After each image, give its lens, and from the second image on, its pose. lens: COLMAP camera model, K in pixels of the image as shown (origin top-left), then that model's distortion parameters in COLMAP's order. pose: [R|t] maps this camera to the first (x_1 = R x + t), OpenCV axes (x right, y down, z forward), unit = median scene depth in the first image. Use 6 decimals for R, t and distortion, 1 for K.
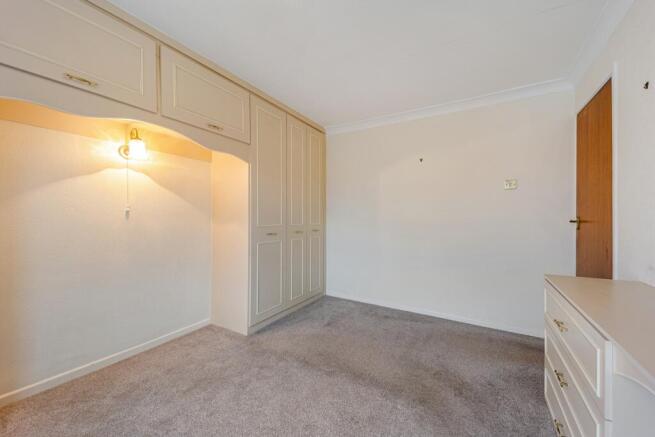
lens RADIAL K [[257.5, 0, 323.1], [0, 257.5, 215.7], [0, 0, 1]] dist [0.037551, -0.002466]
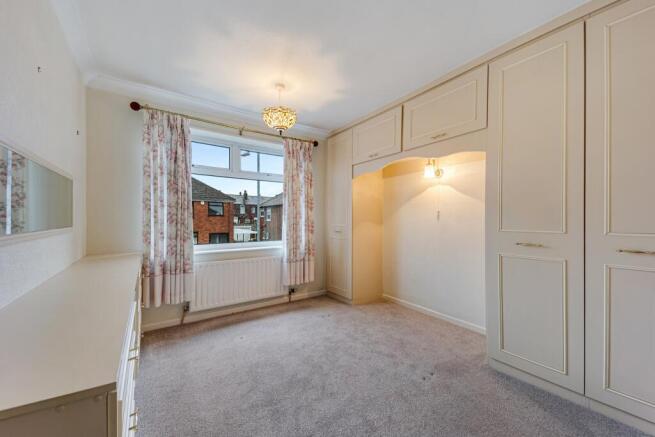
lens RADIAL K [[257.5, 0, 327.4], [0, 257.5, 220.3], [0, 0, 1]] dist [0.037551, -0.002466]
pose [[-0.417169, 0.001983, -0.908827, 0.734288], [0.000126, 0.999998, 0.002125, 0.007145], [0.908829, 0.000772, -0.417168, 0.986845]]
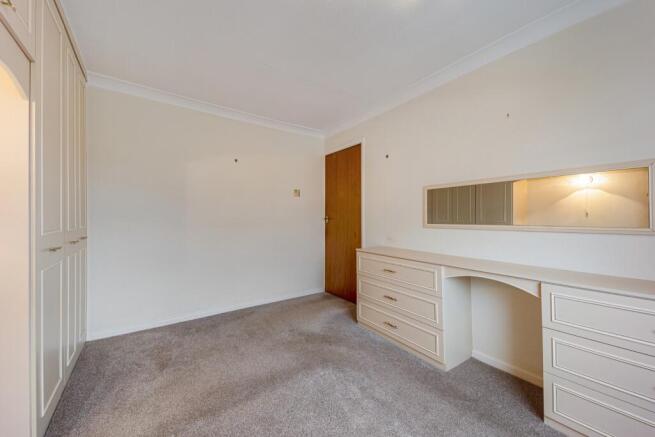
lens RADIAL K [[257.5, 0, 325.4], [0, 257.5, 215.6], [0, 0, 1]] dist [0.037551, -0.002466]
pose [[0.416005, -0.009587, 0.909312, -0.574121], [-0.000719, 0.999941, 0.010871, -0.010774], [-0.909362, -0.005176, 0.415973, 0.353514]]
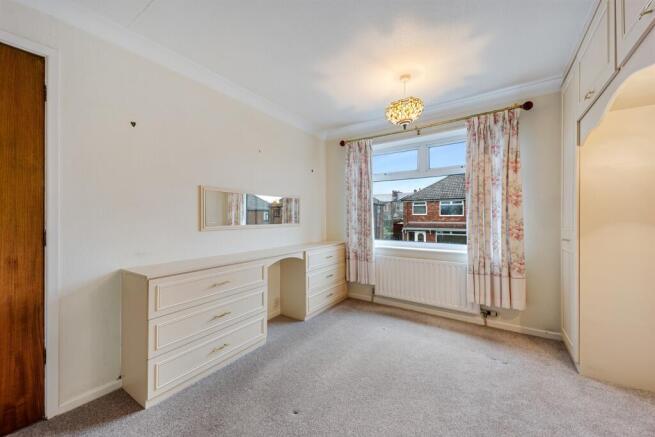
lens RADIAL K [[257.5, 0, 328.7], [0, 257.5, 218.5], [0, 0, 1]] dist [0.037551, -0.002466]
pose [[-0.997645, 0.000223, 0.068581, 0.055267], [-0.000153, 0.999985, -0.005486, 0.009730], [-0.068582, -0.005484, -0.997630, 1.398231]]
